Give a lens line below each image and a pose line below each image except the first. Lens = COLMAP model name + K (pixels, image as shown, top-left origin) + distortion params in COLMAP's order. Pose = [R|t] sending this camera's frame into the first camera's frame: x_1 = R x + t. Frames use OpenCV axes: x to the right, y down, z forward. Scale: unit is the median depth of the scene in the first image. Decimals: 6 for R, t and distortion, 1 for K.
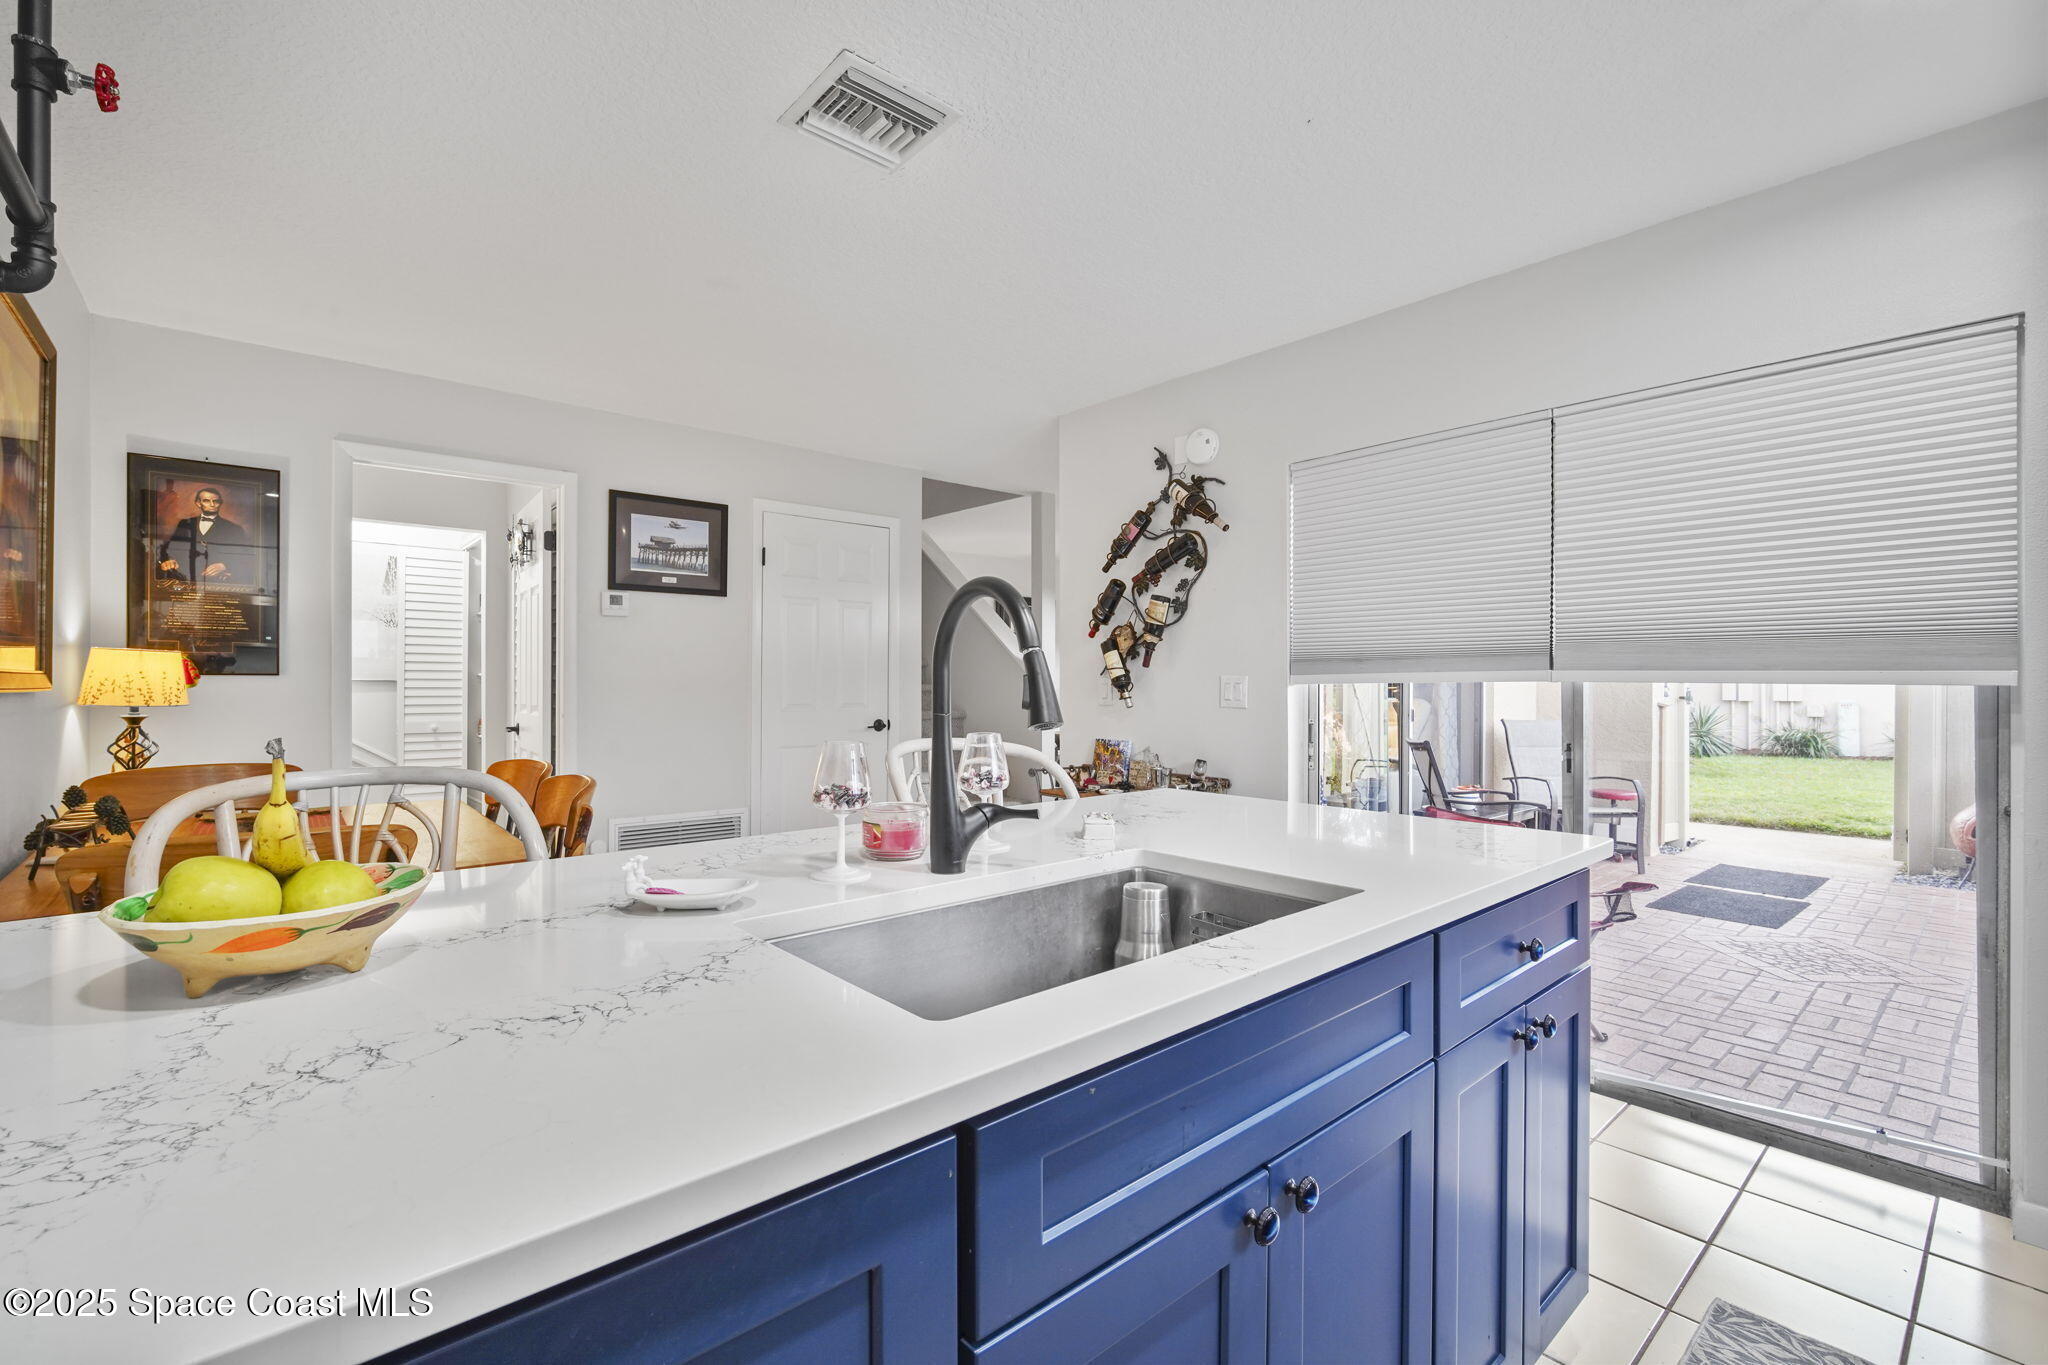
lens RADIAL K [[898.1, 0, 1024.7], [0, 898.1, 684.1], [0, 0, 1]] dist [-0.014802, 0.002308]
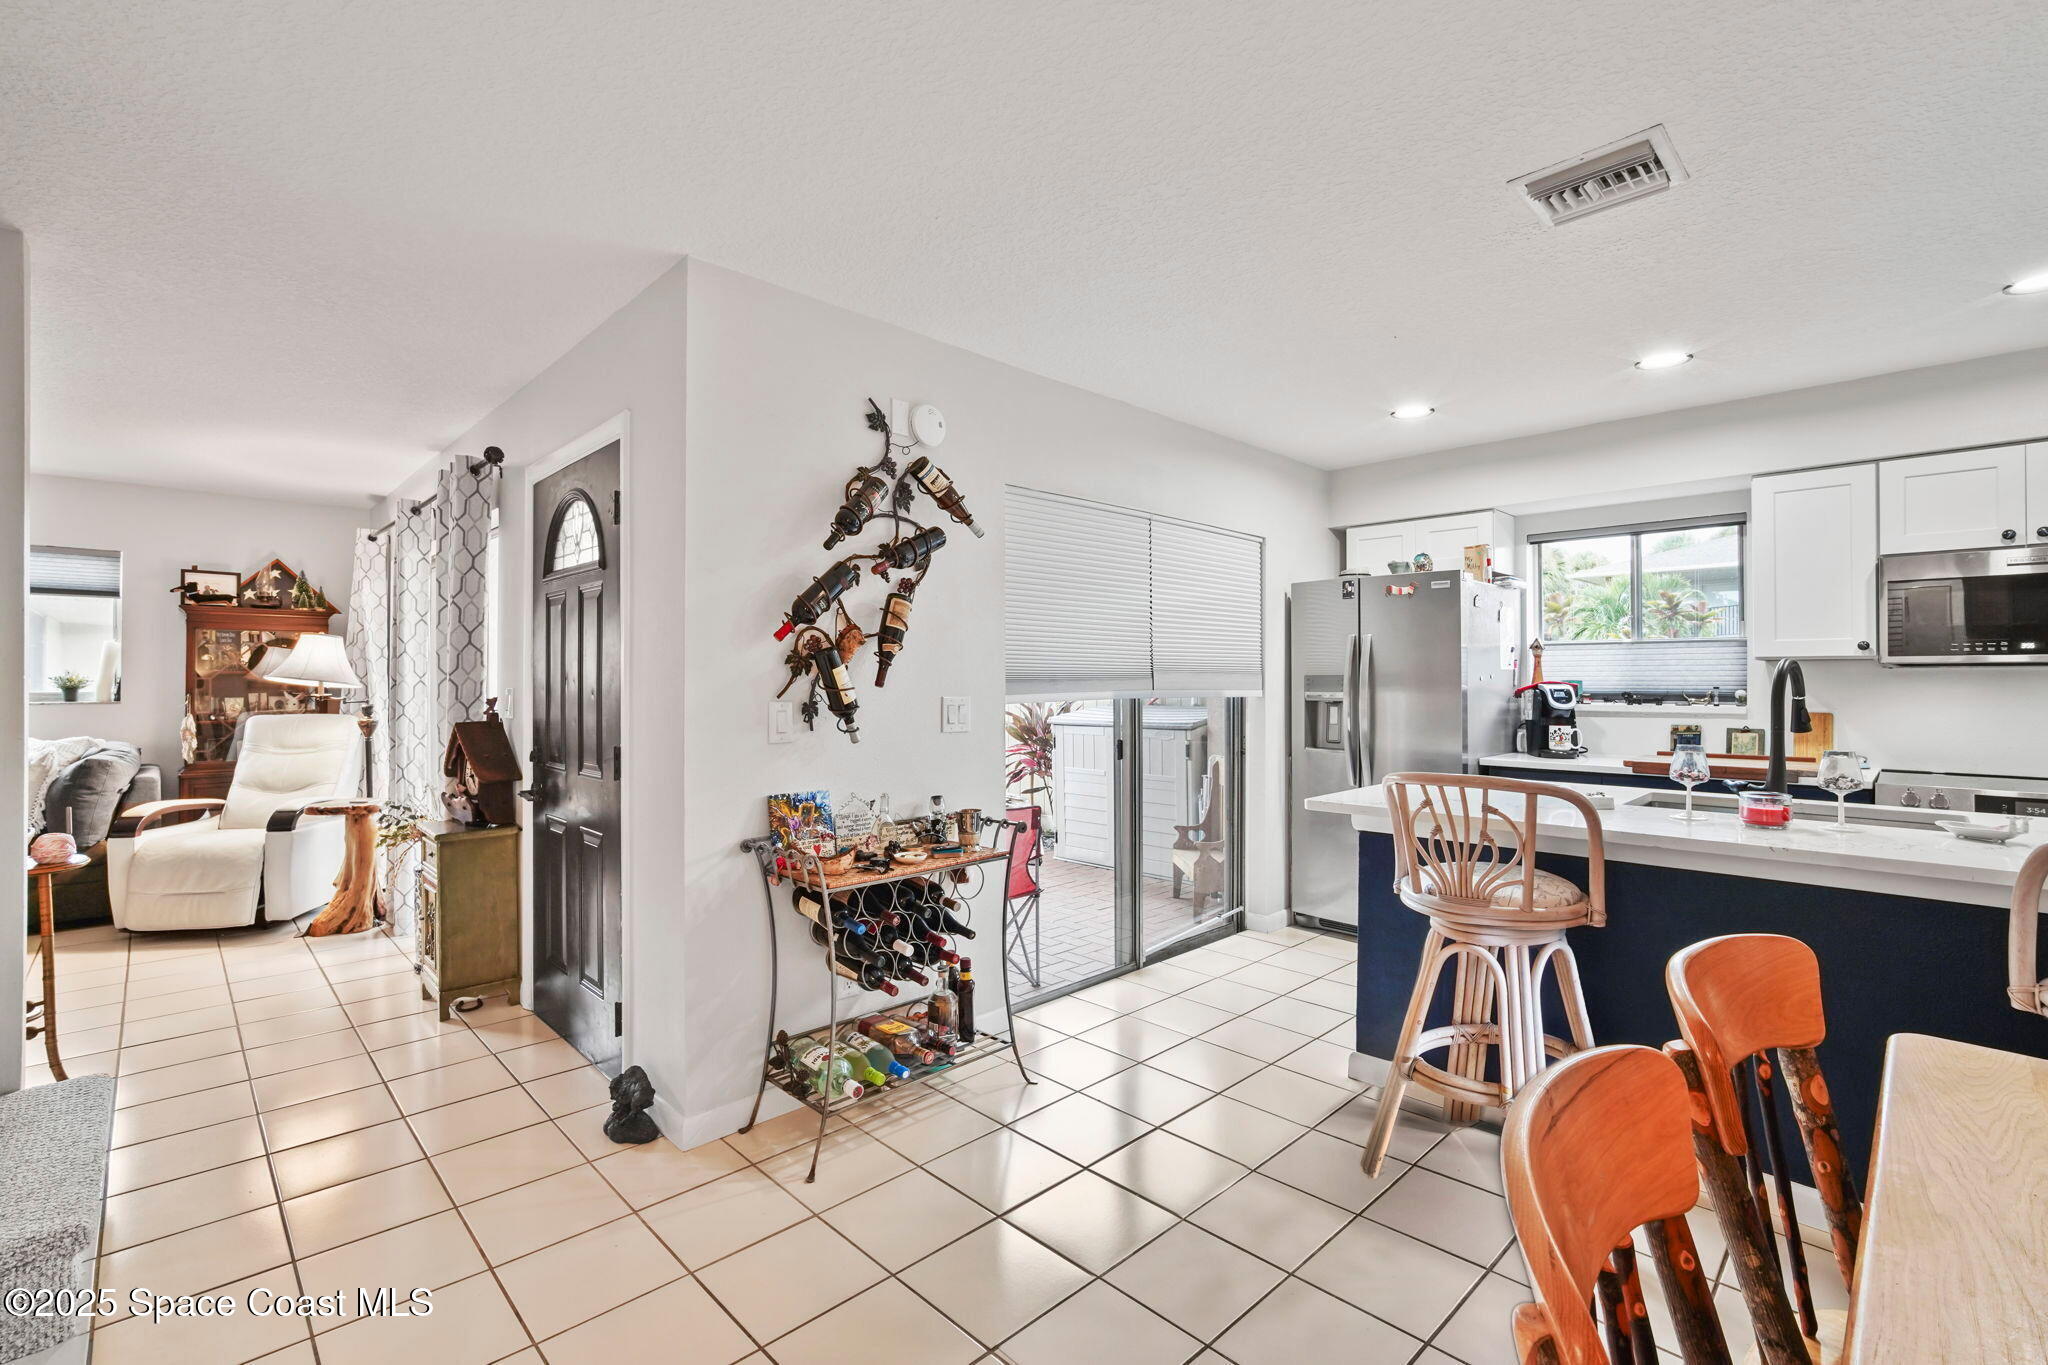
lens RADIAL K [[898.1, 0, 1021.8], [0, 898.1, 674.2], [0, 0, 1]] dist [-0.014802, 0.002308]
pose [[-0.046062, -0.001745, 0.998937, -0.633250], [-0.003498, 0.999993, 0.001586, -0.031803], [-0.998932, -0.003421, -0.046068, 0.925401]]
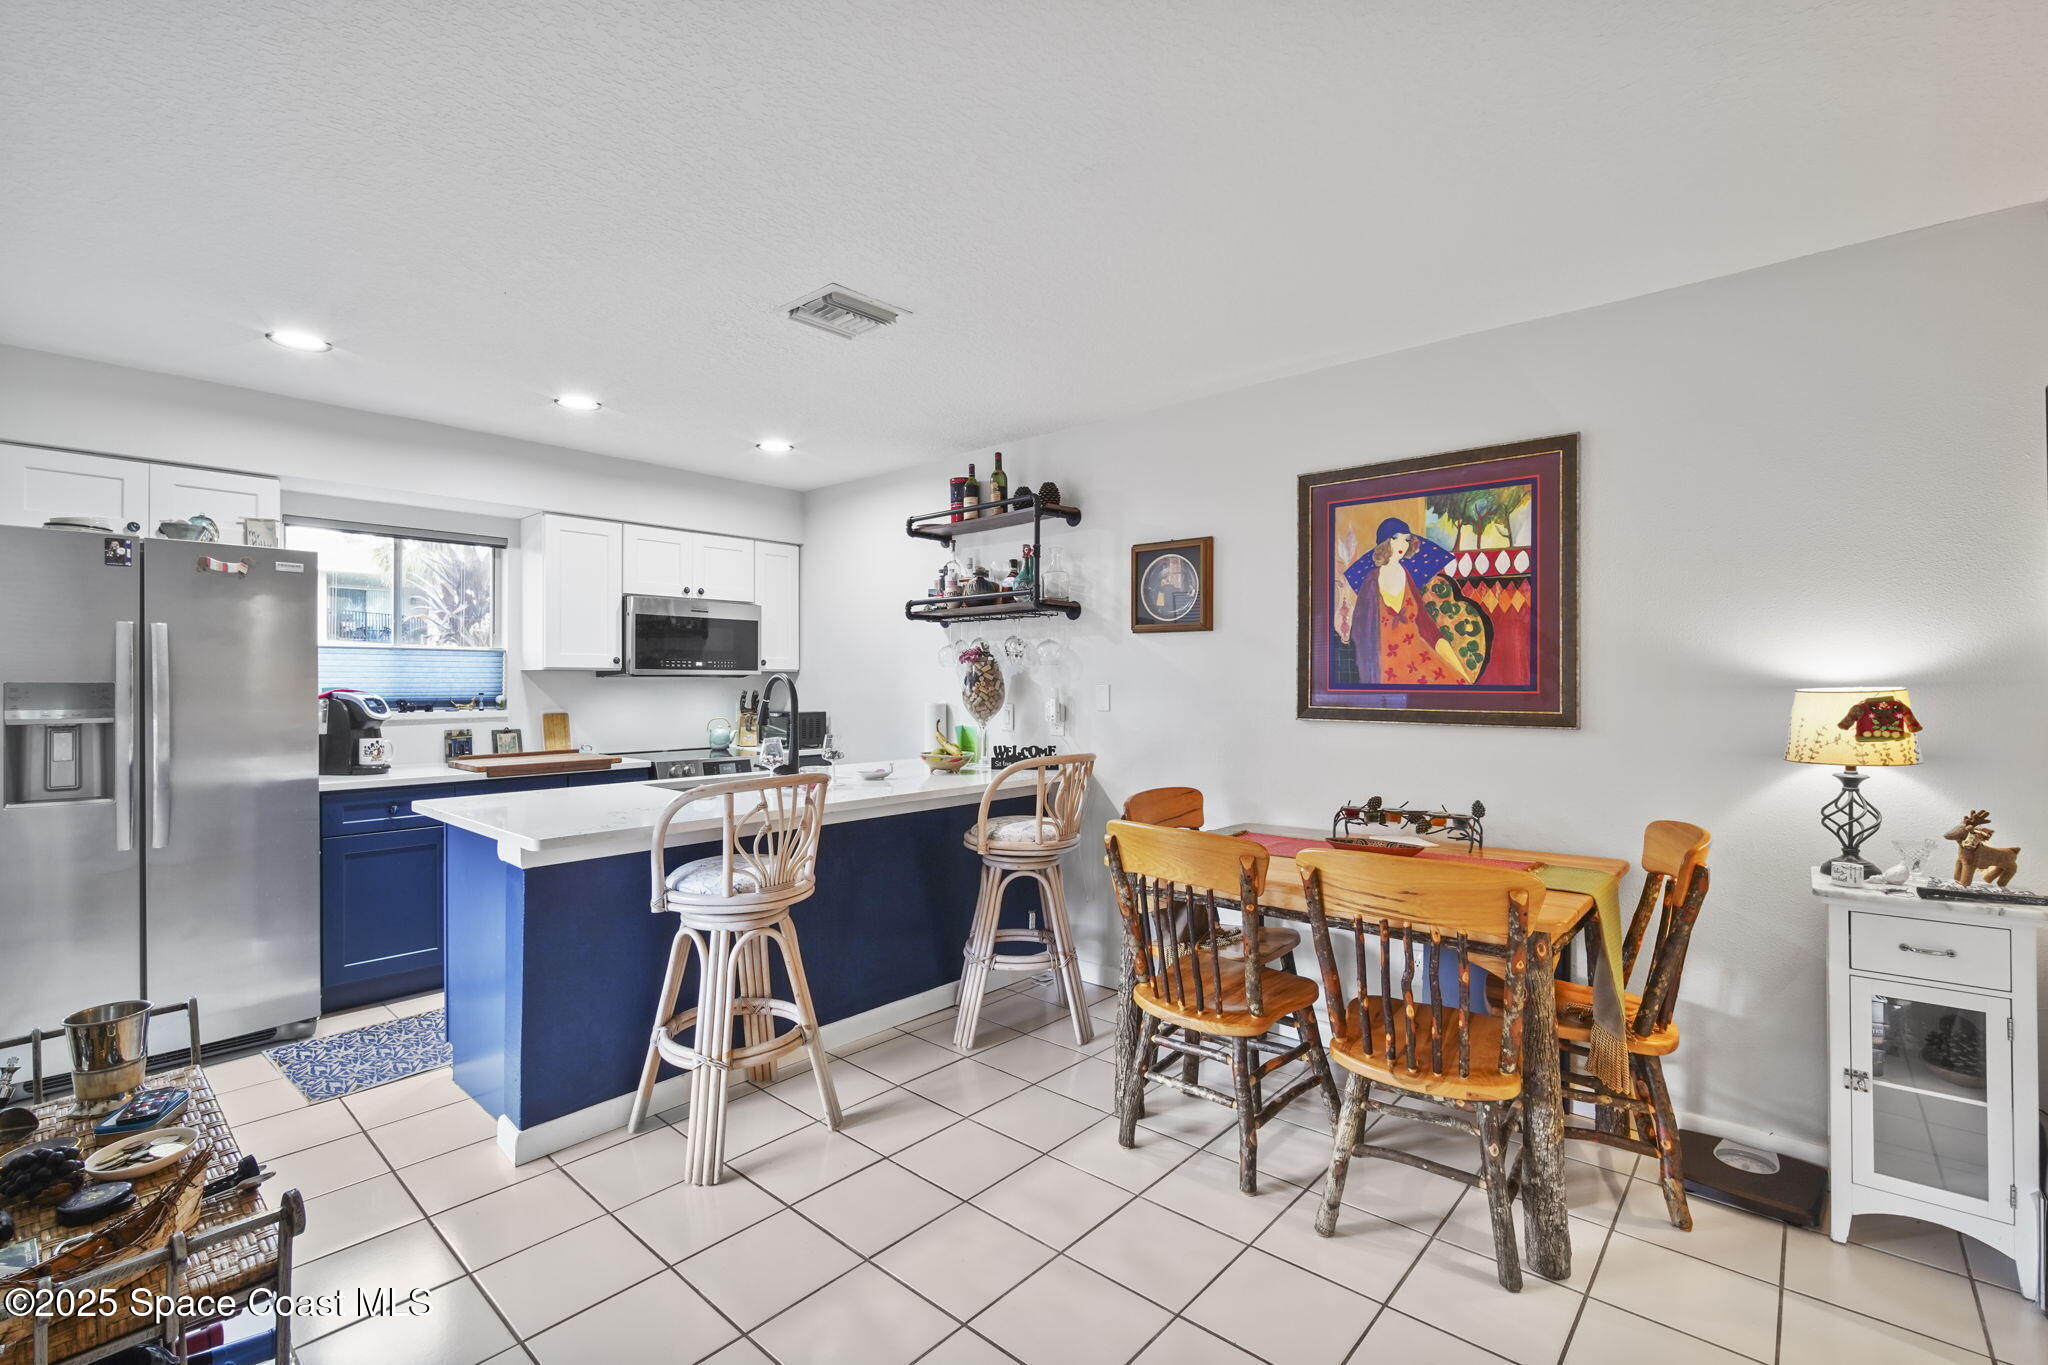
lens RADIAL K [[898.1, 0, 1020.1], [0, 898.1, 685.0], [0, 0, 1]] dist [-0.014802, 0.002308]
pose [[-0.990548, -0.008193, -0.136923, -0.051410], [-0.008489, 0.999963, 0.001575, -0.036974], [0.136905, 0.002722, -0.990580, 1.368776]]
